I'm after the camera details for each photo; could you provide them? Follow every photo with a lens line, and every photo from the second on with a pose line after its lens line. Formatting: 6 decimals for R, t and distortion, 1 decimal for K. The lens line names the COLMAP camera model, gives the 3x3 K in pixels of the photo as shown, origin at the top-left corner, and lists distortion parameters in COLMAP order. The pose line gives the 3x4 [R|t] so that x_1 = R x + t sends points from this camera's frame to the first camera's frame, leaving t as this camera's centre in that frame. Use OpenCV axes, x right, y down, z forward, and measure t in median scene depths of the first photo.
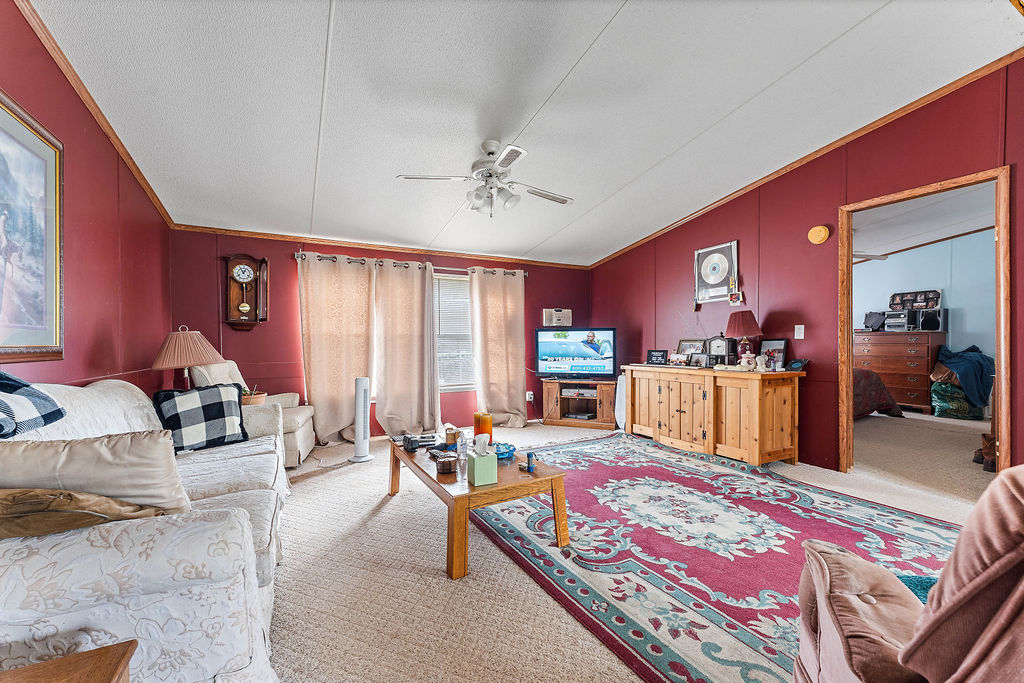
lens RADIAL K [[412.2, 0, 511.7], [0, 412.2, 345.4], [0, 0, 1]] dist [-0.003488, -0.000336]
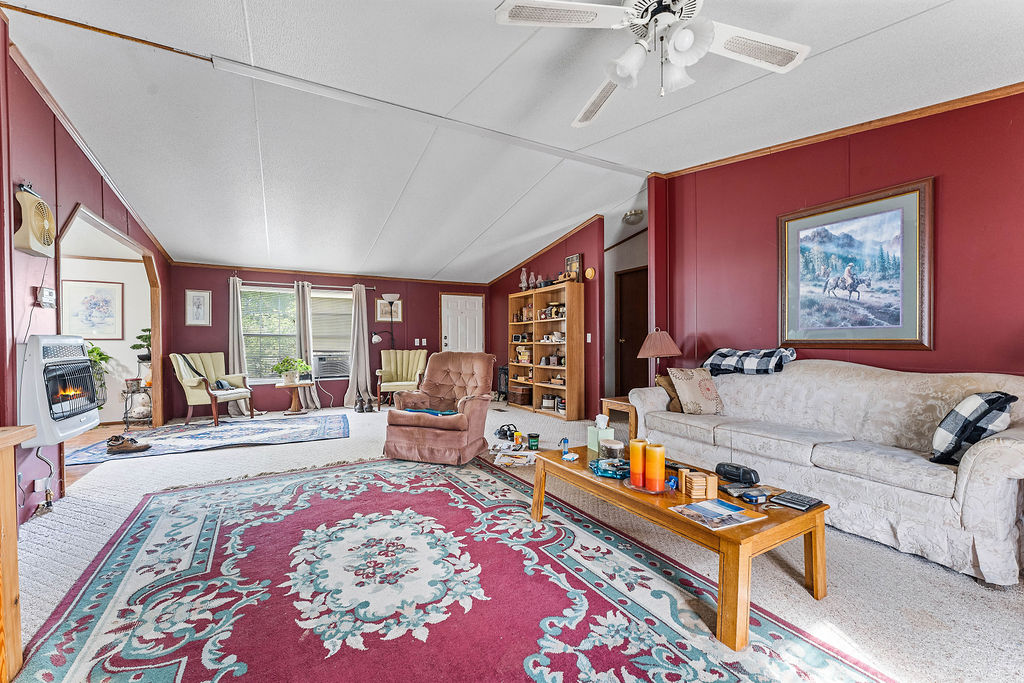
lens RADIAL K [[412.2, 0, 504.4], [0, 412.2, 344.3], [0, 0, 1]] dist [-0.003488, -0.000336]
pose [[-0.999948, 0.009344, -0.004128, 0.171220], [0.009280, 0.999842, 0.015178, -0.012869], [0.004269, 0.015139, -0.999876, 1.699211]]
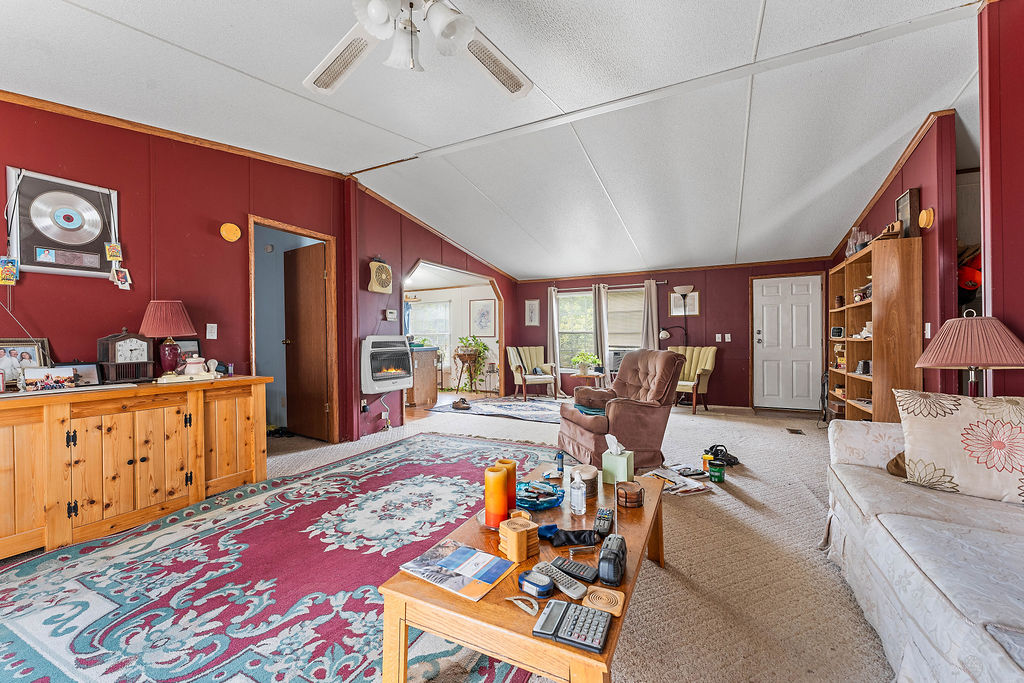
lens RADIAL K [[412.2, 0, 503.4], [0, 412.2, 337.5], [0, 0, 1]] dist [-0.003488, -0.000336]
pose [[-0.563090, 0.012384, 0.826303, -0.542161], [0.017053, 0.999849, -0.003364, -0.006519], [-0.826220, 0.012197, -0.563216, 1.319790]]
